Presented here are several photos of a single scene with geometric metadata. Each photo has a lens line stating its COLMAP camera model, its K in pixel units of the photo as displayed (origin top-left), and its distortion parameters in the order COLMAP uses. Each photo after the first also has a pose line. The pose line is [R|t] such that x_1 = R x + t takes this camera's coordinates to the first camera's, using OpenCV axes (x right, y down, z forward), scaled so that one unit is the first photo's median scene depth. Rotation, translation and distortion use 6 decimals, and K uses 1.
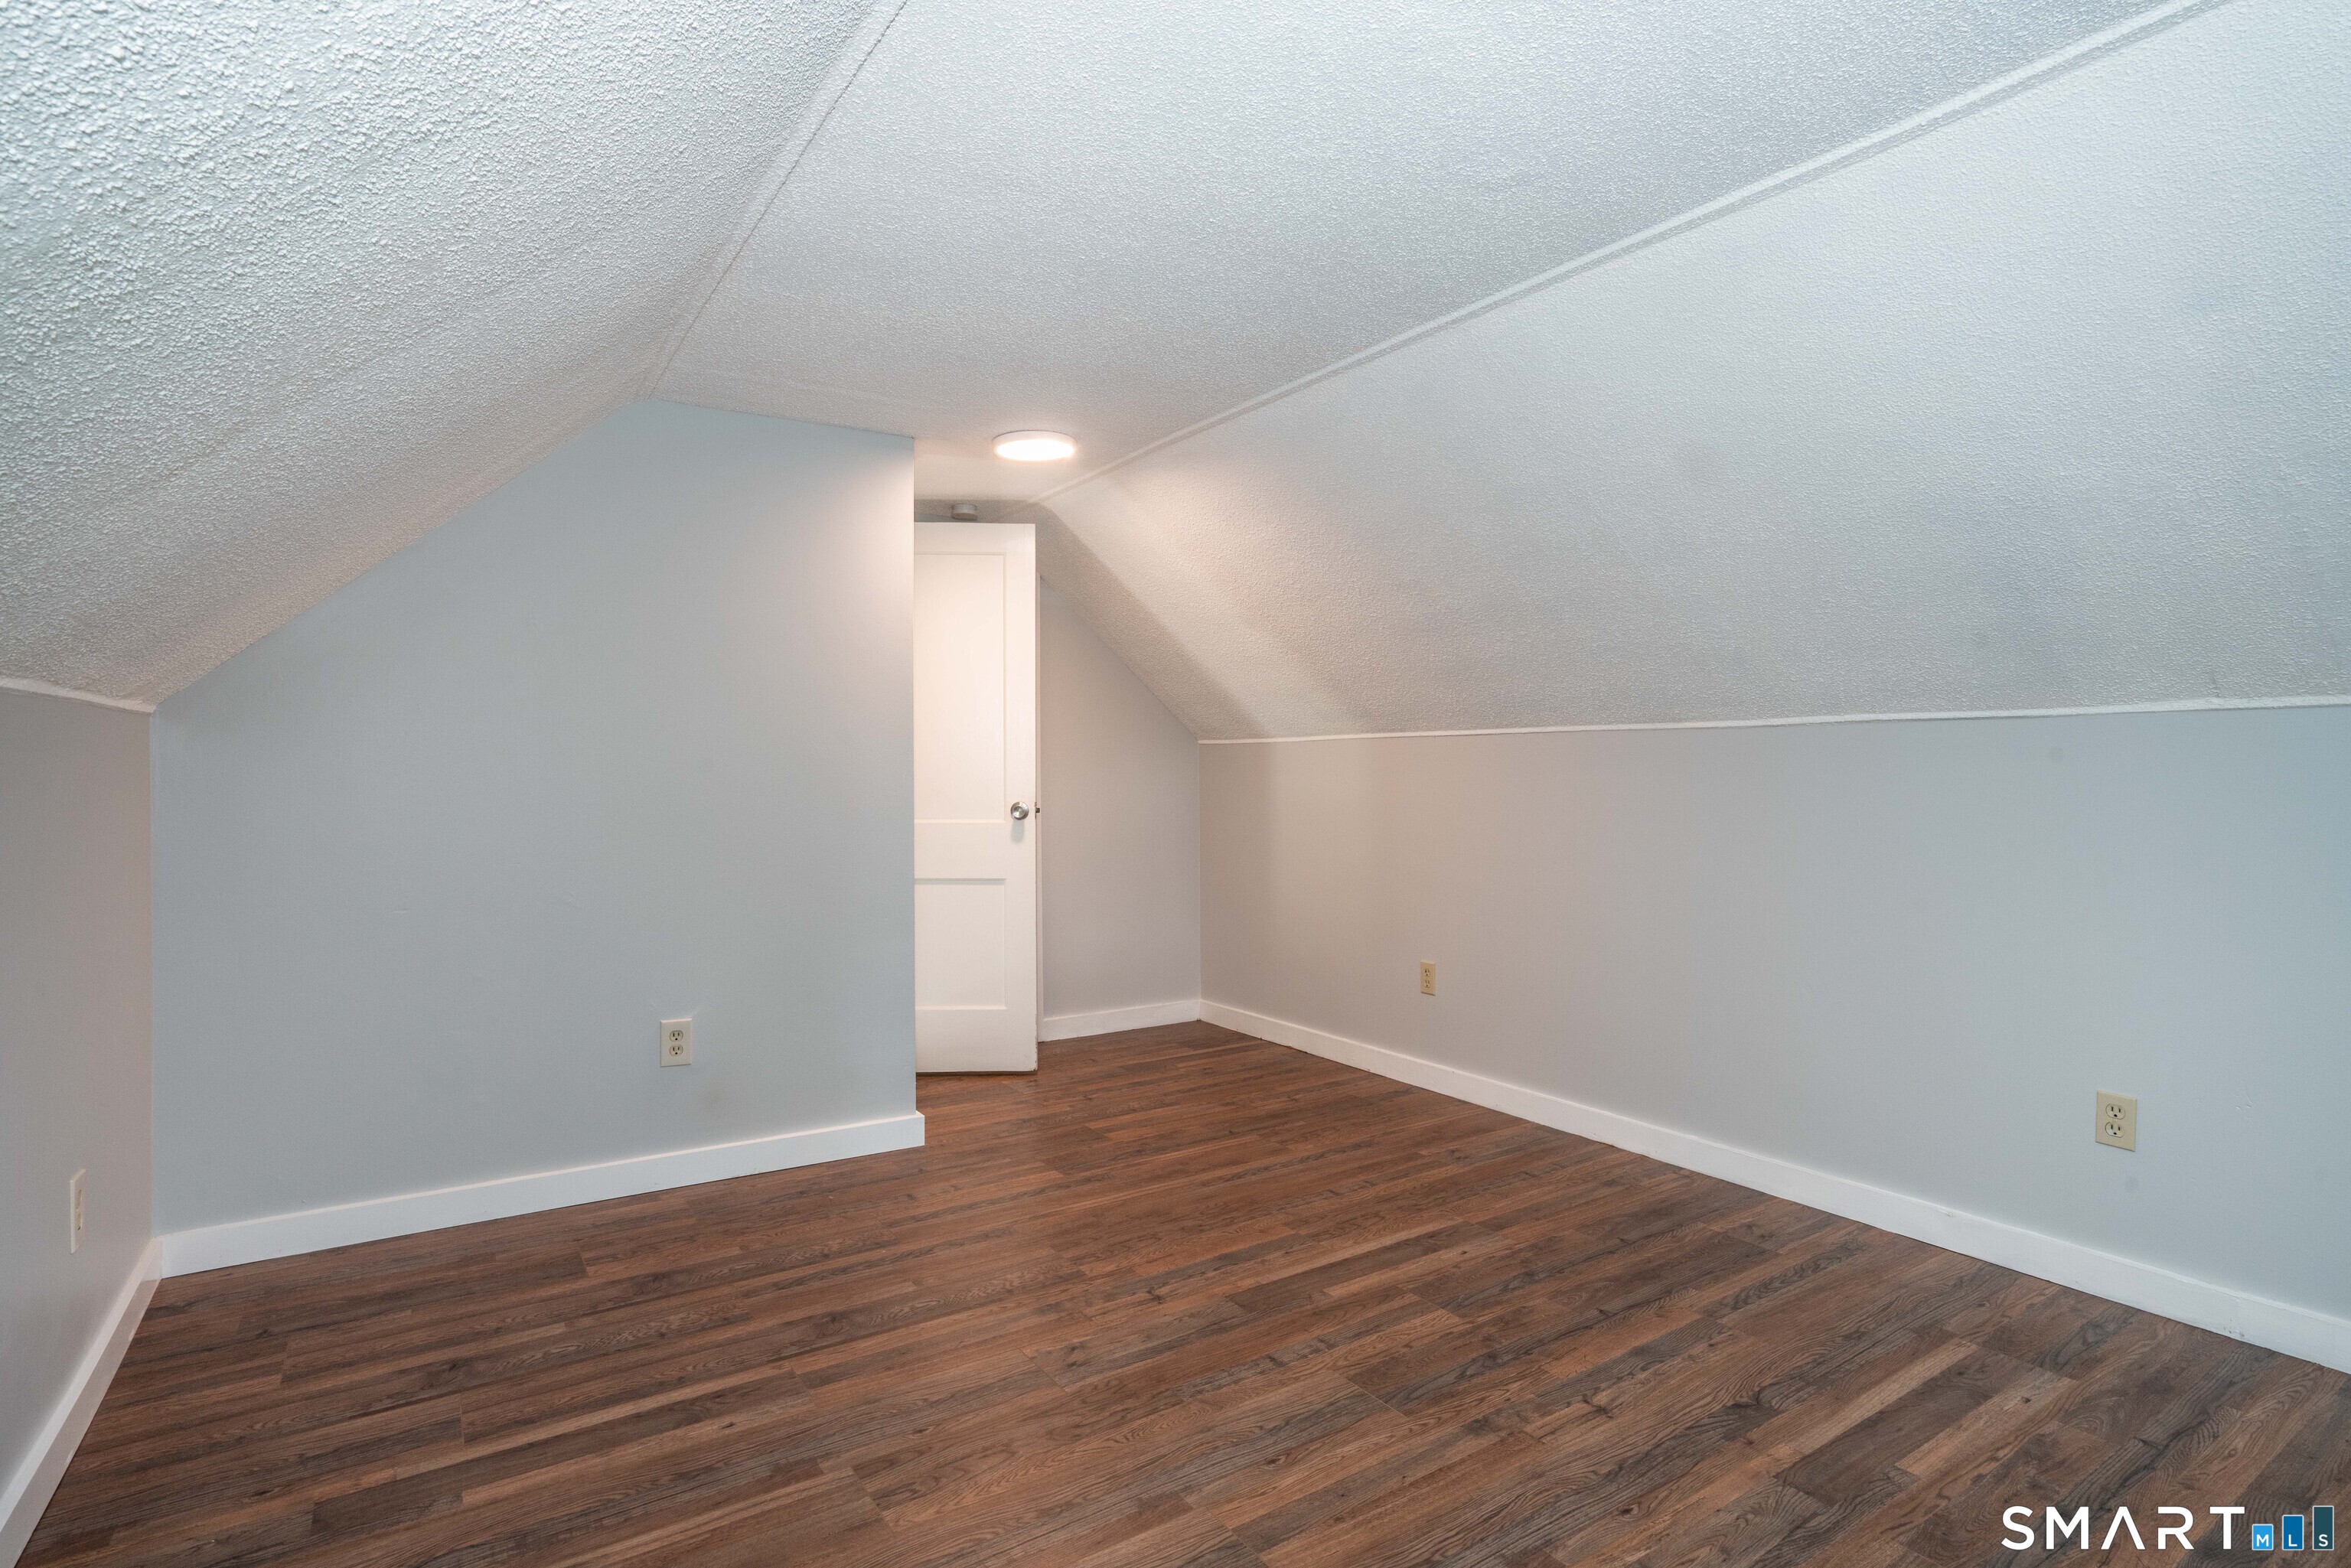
lens RADIAL K [[1160.1, 0, 1172.0], [0, 1160.1, 772.2], [0, 0, 1]] dist [-0.049516, 0.020750]
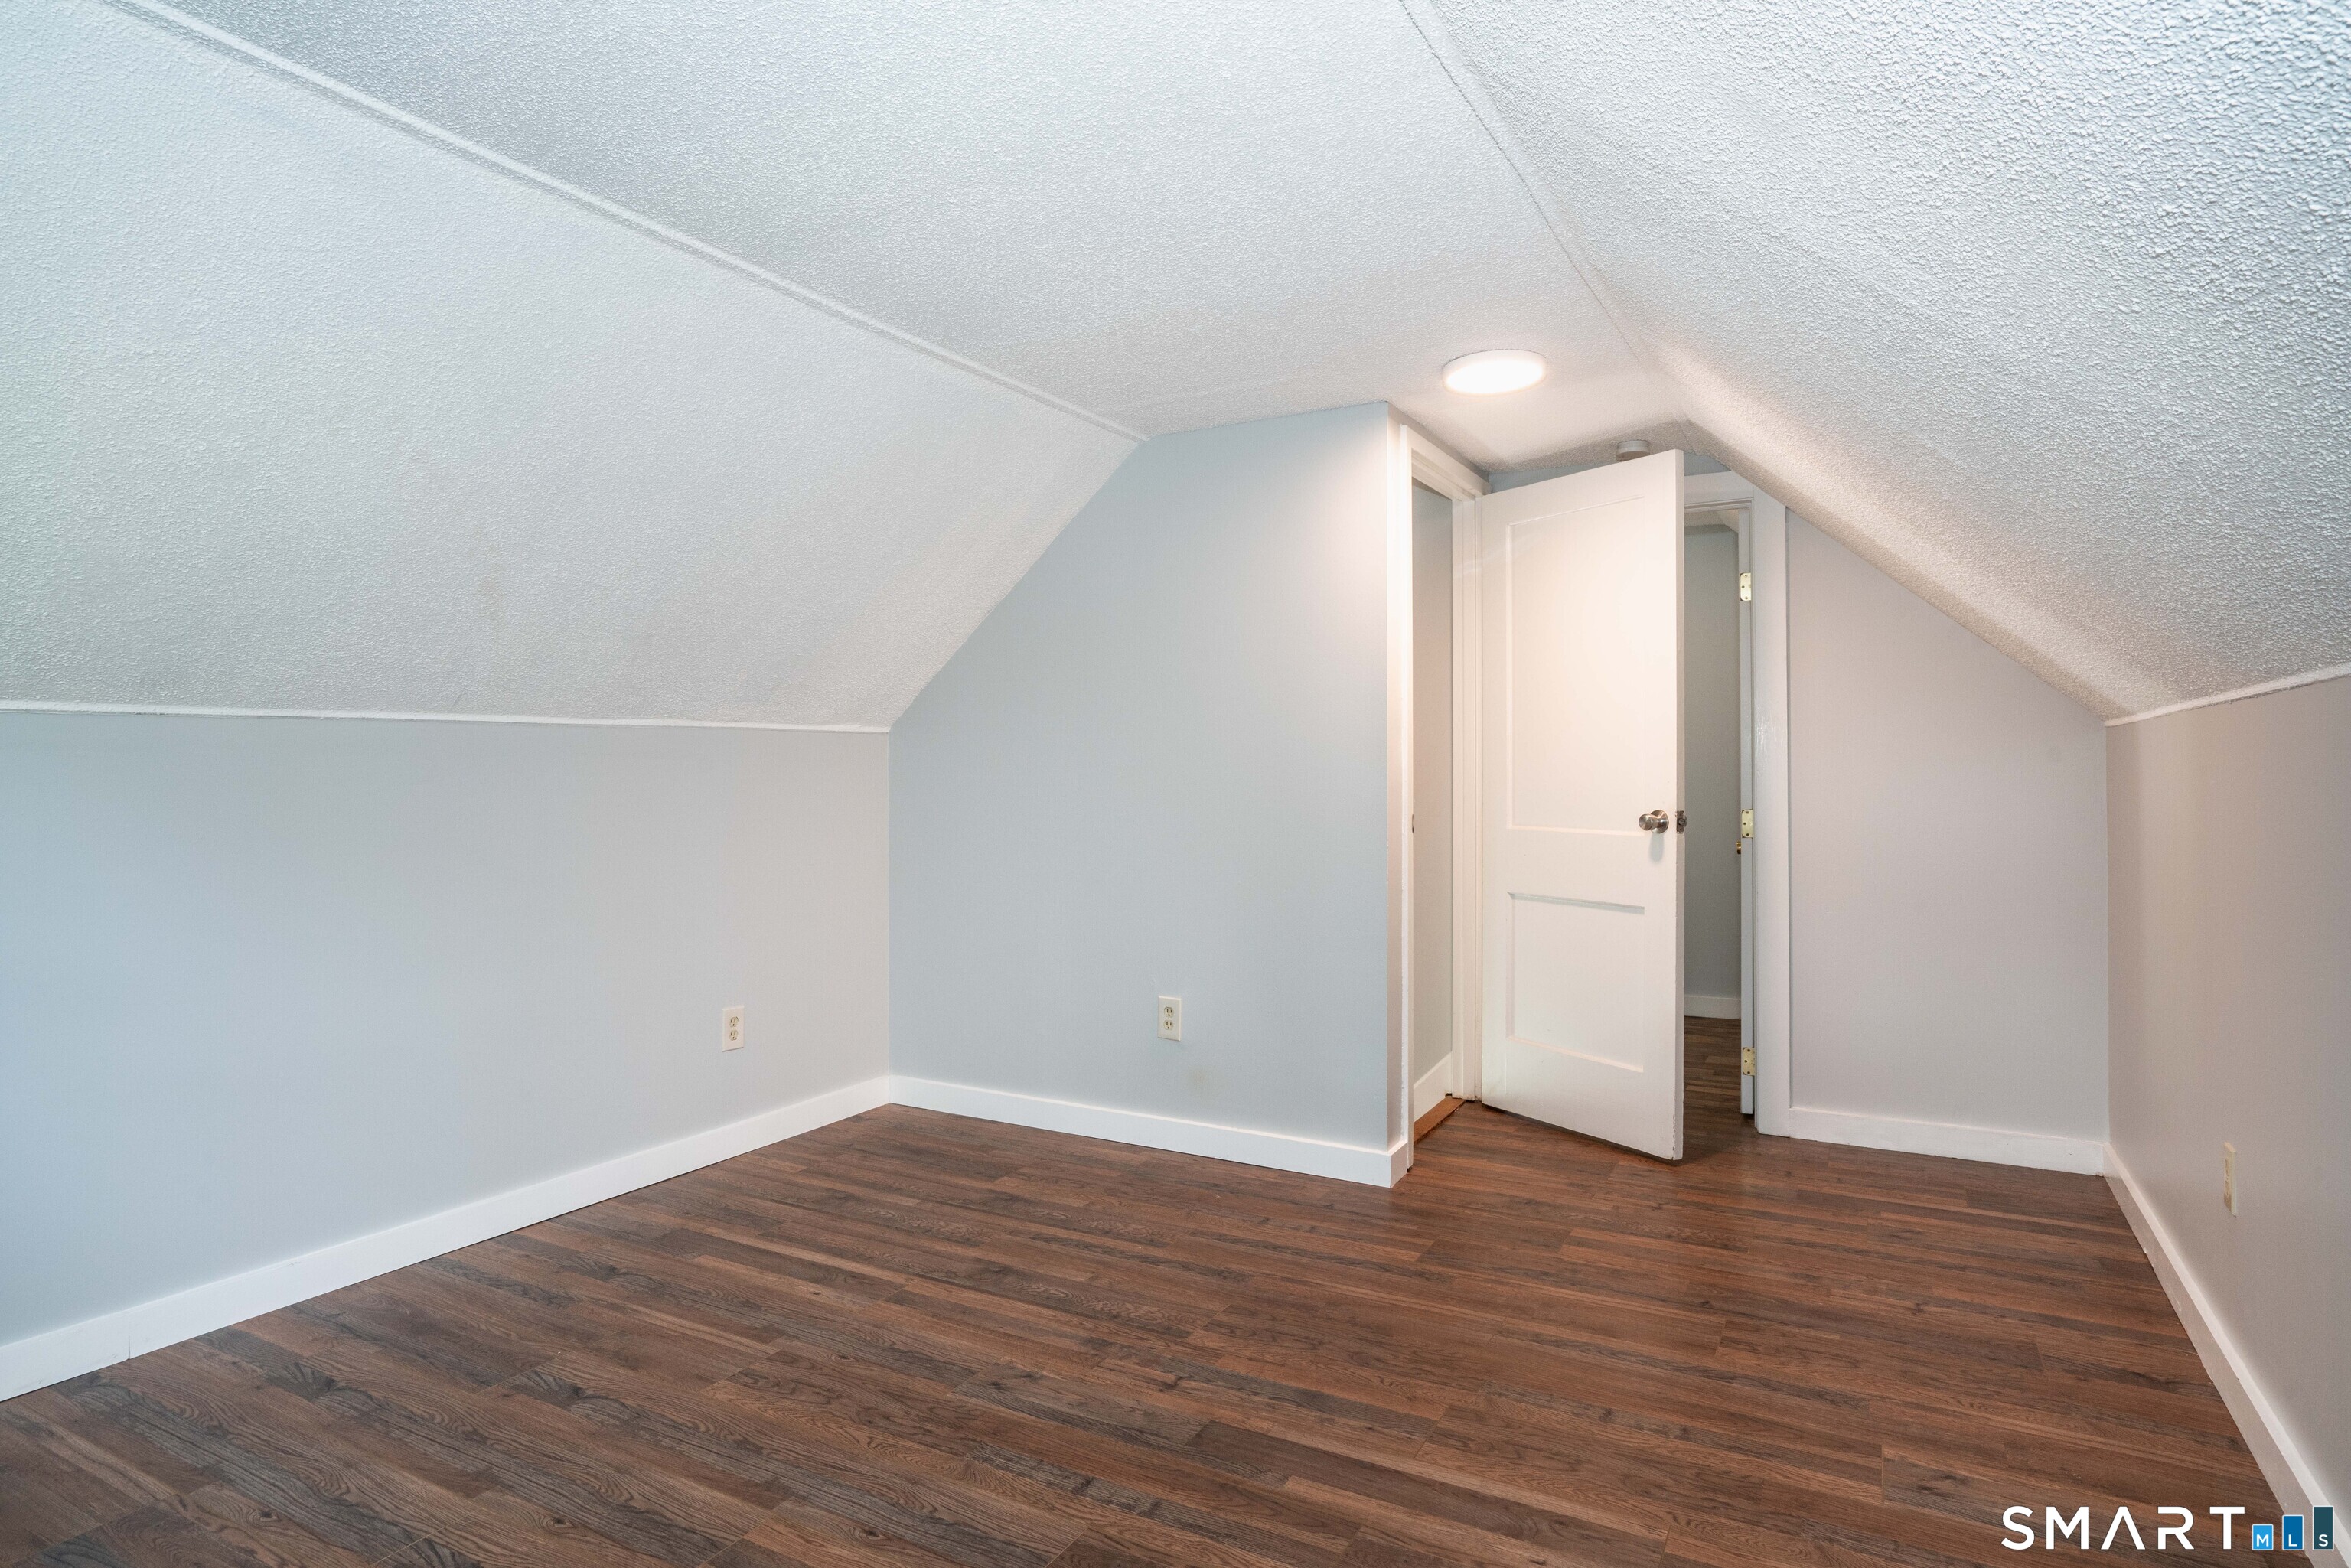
lens RADIAL K [[1259.6, 0, 1187.8], [0, 1259.6, 807.7], [0, 0, 1]] dist [-0.048802, 0.031461]
pose [[0.471376, 0.026104, -0.881546, 0.788581], [-0.000475, 0.999569, 0.029345, -0.000058], [0.881932, -0.013414, 0.471186, 0.569877]]
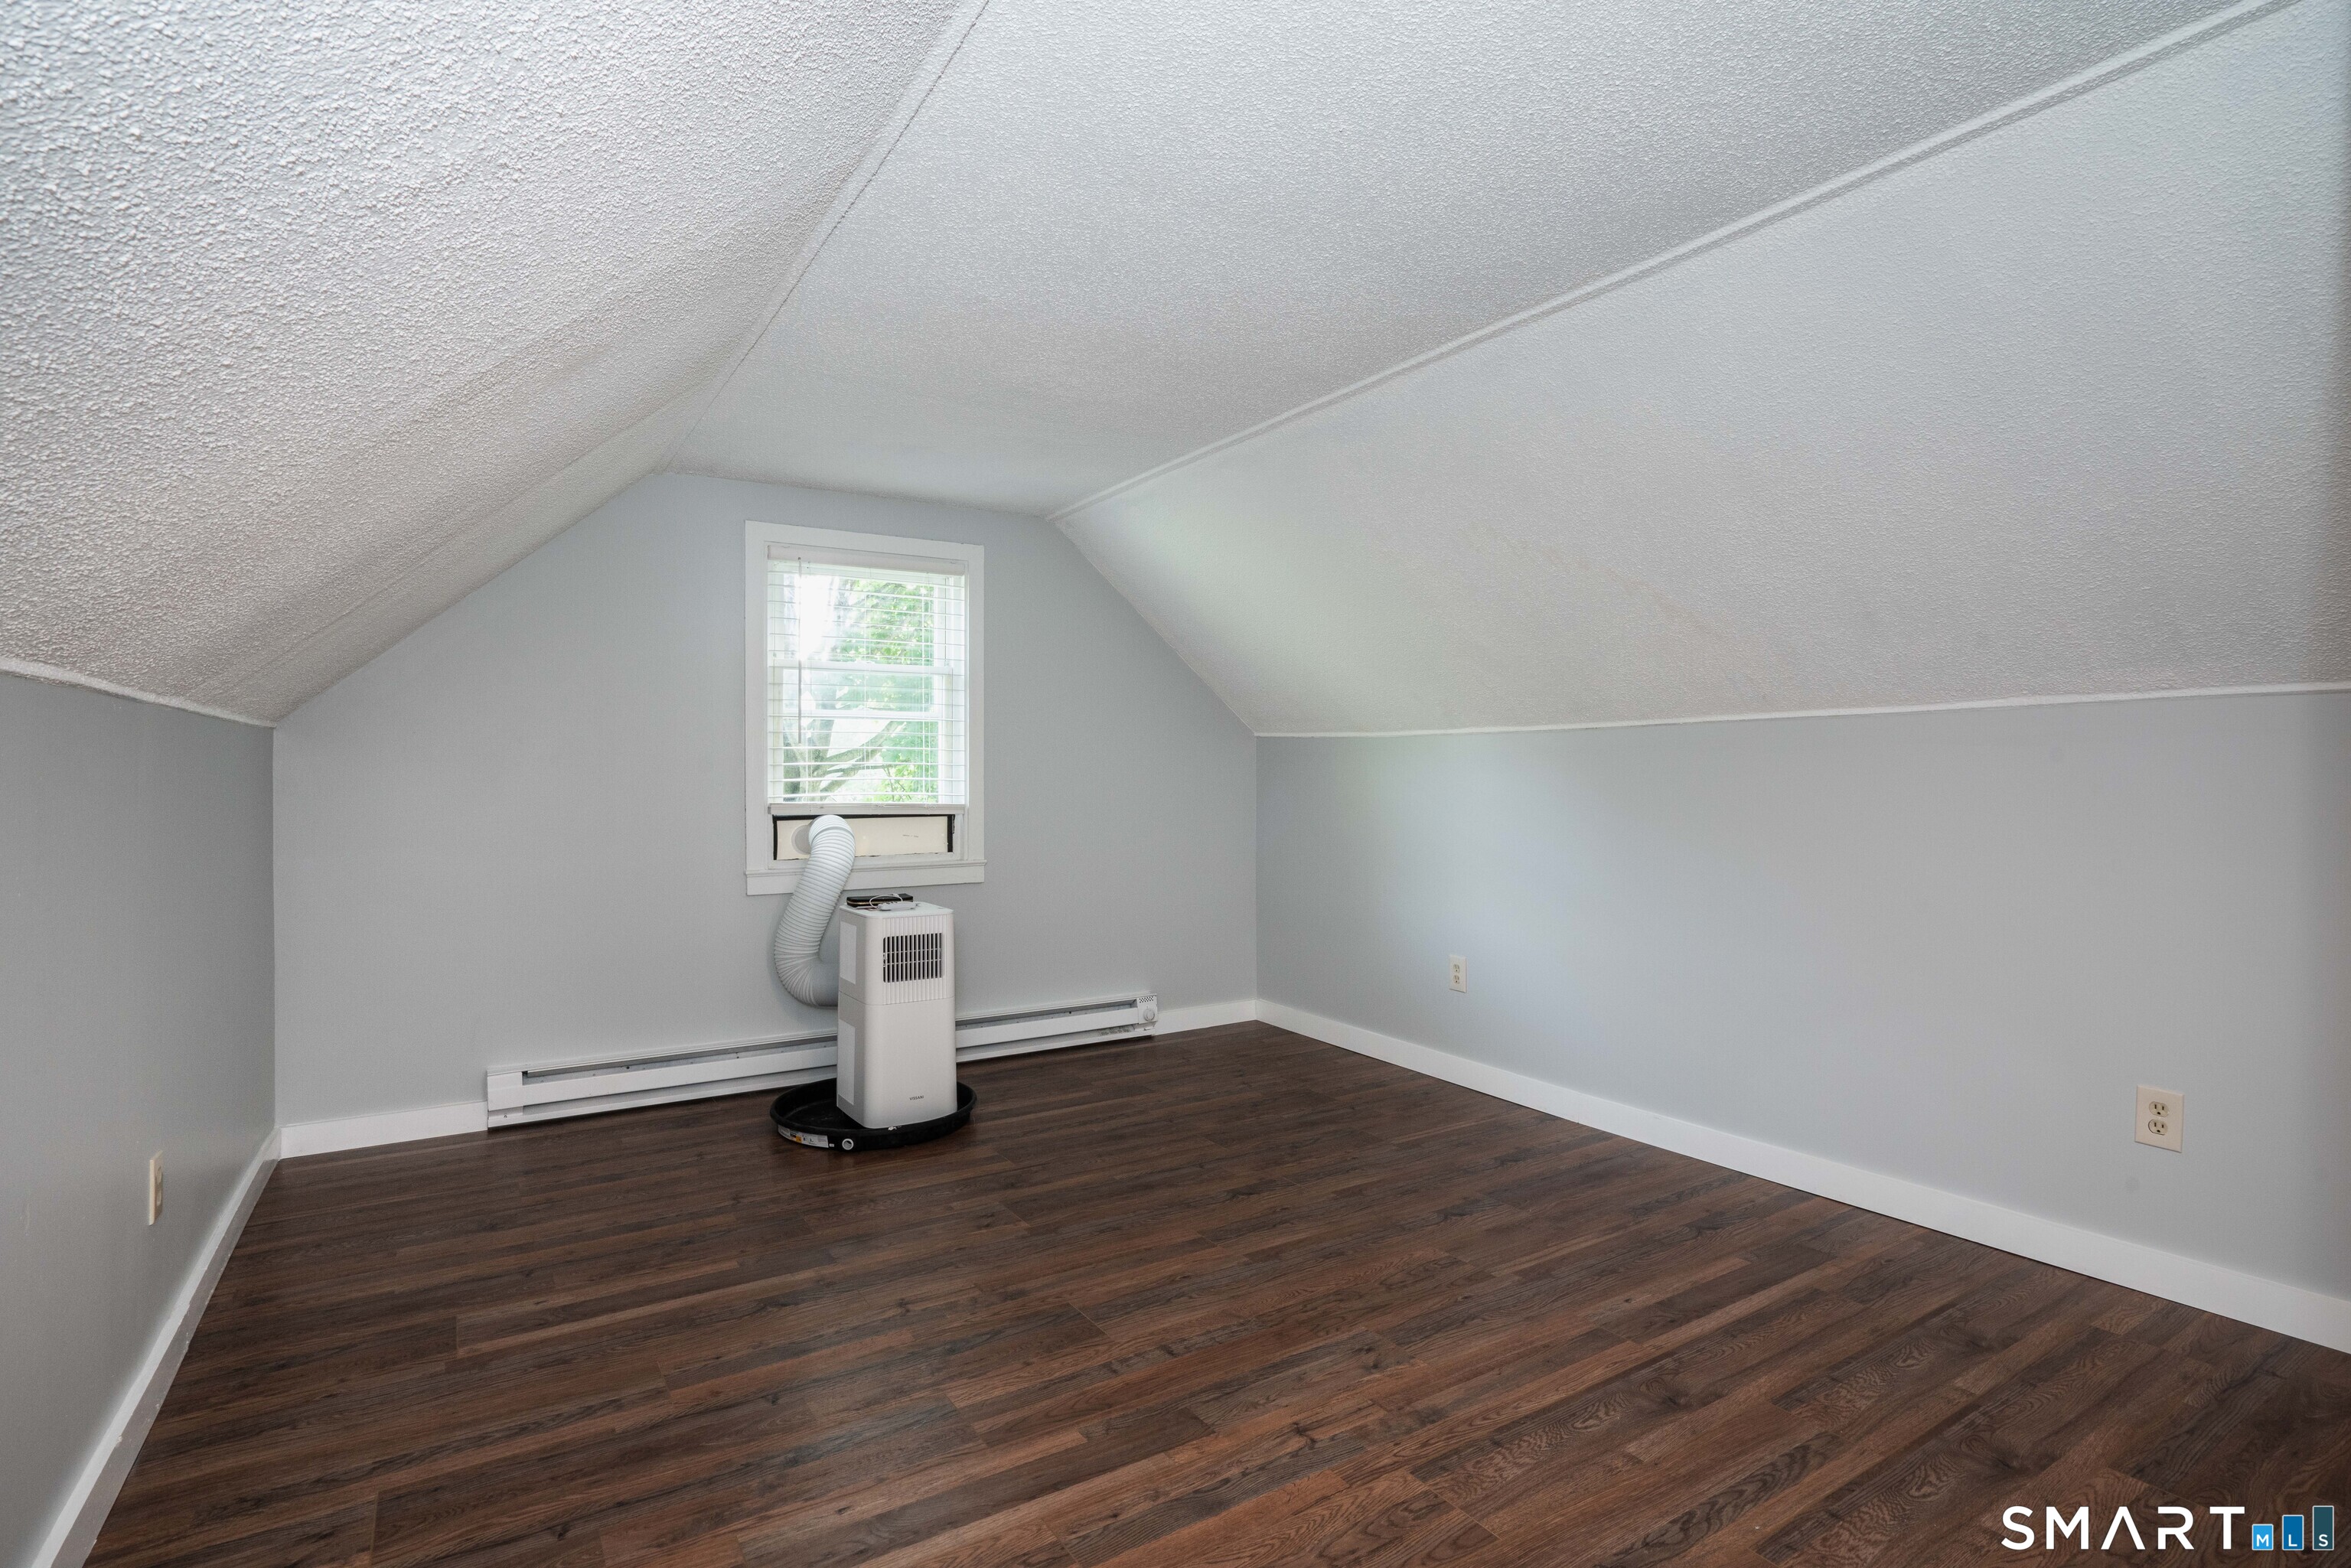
lens RADIAL K [[1160.1, 0, 1172.0], [0, 1160.1, 772.2], [0, 0, 1]] dist [-0.049516, 0.020750]
pose [[-0.999895, 0.007958, 0.012096, 0.061660], [0.007995, 0.999964, 0.002947, 0.001837], [-0.012072, 0.003044, -0.999922, 1.756793]]
